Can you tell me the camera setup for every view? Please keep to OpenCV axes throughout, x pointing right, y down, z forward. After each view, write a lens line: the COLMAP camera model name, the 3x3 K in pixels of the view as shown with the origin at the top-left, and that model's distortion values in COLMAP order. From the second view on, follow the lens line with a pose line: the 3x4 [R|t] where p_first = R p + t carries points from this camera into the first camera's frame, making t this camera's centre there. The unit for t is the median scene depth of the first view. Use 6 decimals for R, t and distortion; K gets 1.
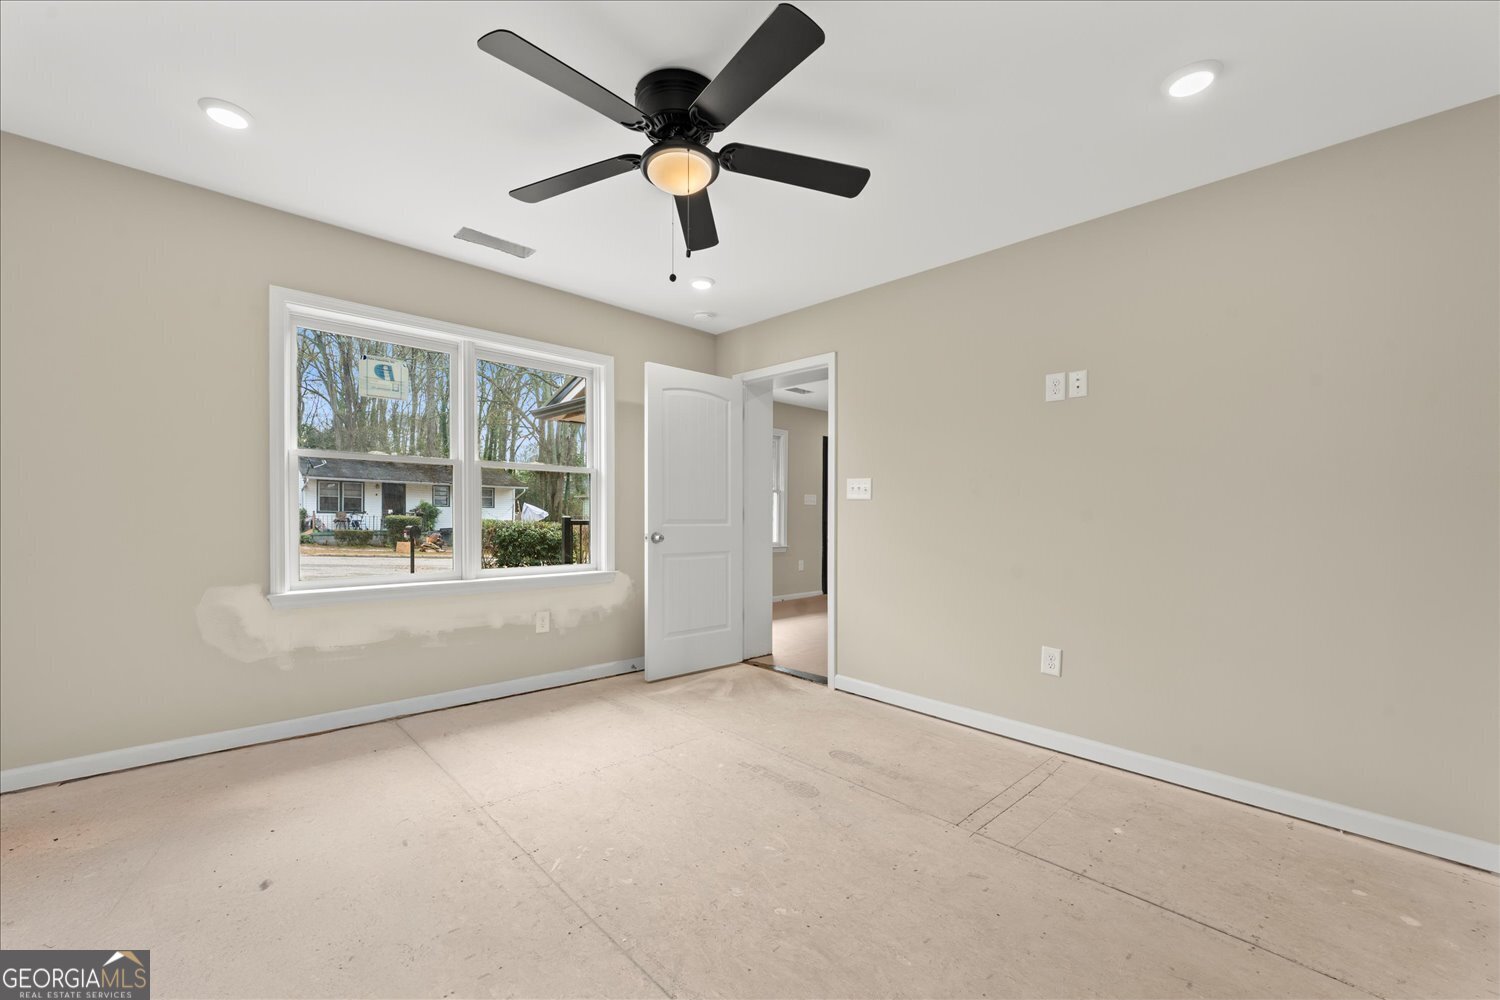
lens RADIAL K [[612.3, 0, 752.0], [0, 612.3, 510.7], [0, 0, 1]] dist [0.003167, 0.000102]
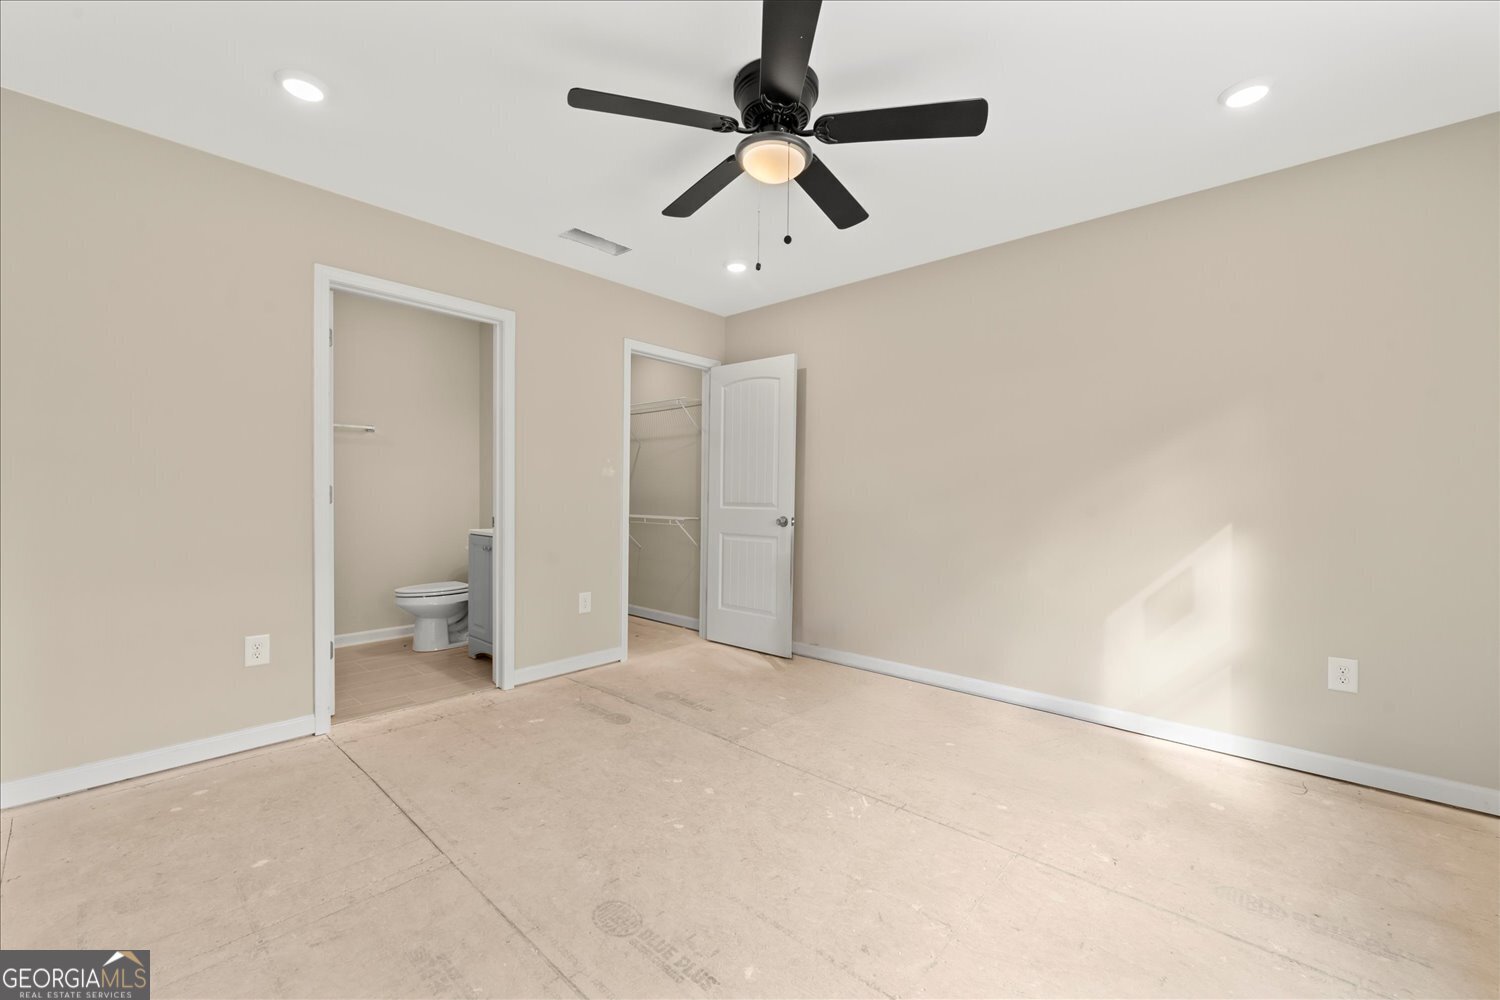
lens RADIAL K [[612.3, 0, 751.6], [0, 612.3, 498.8], [0, 0, 1]] dist [0.003167, 0.000102]
pose [[-0.998318, -0.024461, -0.052571, -0.017703], [-0.025586, 0.999455, 0.020840, -0.013241], [0.052032, 0.022150, -0.998400, 1.732001]]
